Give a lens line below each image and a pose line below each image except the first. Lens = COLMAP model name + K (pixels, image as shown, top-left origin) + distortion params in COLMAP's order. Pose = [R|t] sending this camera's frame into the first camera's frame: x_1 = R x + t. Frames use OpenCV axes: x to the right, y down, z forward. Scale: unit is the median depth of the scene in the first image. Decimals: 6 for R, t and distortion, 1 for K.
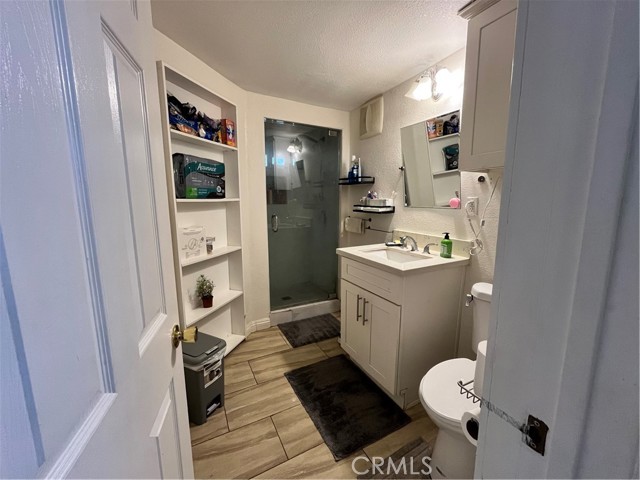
lens RADIAL K [[259.3, 0, 320.0], [0, 259.3, 240.0], [0, 0, 1]] dist [-0.002773, -0.000247]
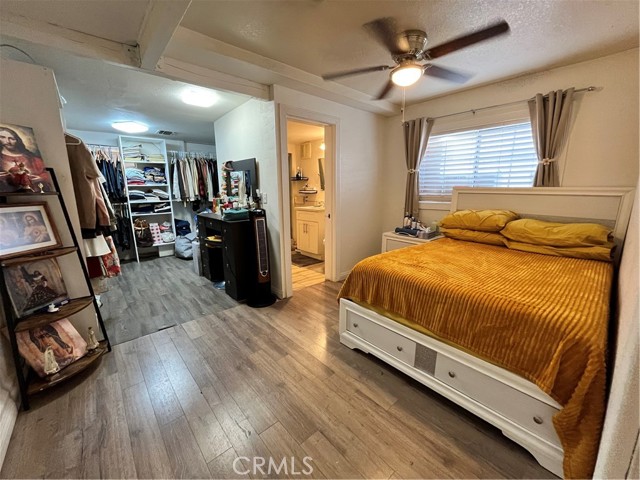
lens RADIAL K [[259.3, 0, 320.0], [0, 259.3, 240.0], [0, 0, 1]] dist [-0.002773, -0.000247]
pose [[0.969292, -0.046418, 0.241490, -0.273931], [0.036376, 0.998284, 0.045882, 0.211291], [-0.243206, -0.035688, 0.969318, -1.299210]]
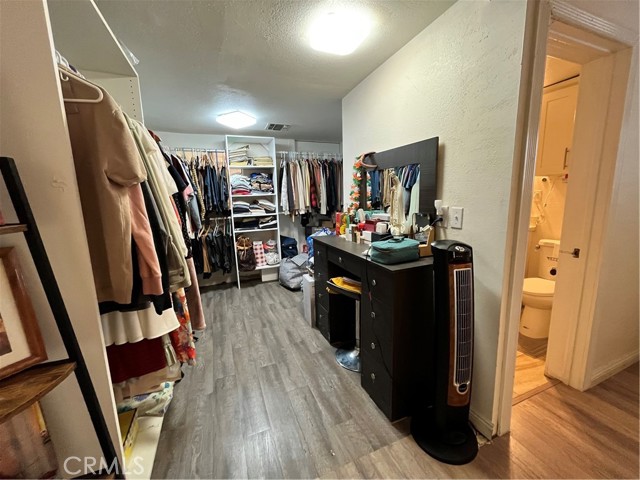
lens RADIAL K [[259.3, 0, 320.0], [0, 259.3, 240.0], [0, 0, 1]] dist [-0.002773, -0.000247]
pose [[0.995542, -0.004457, -0.094219, -0.493054], [0.006034, 0.999846, 0.016460, 0.089732], [0.094131, -0.016955, 0.995415, -0.604731]]
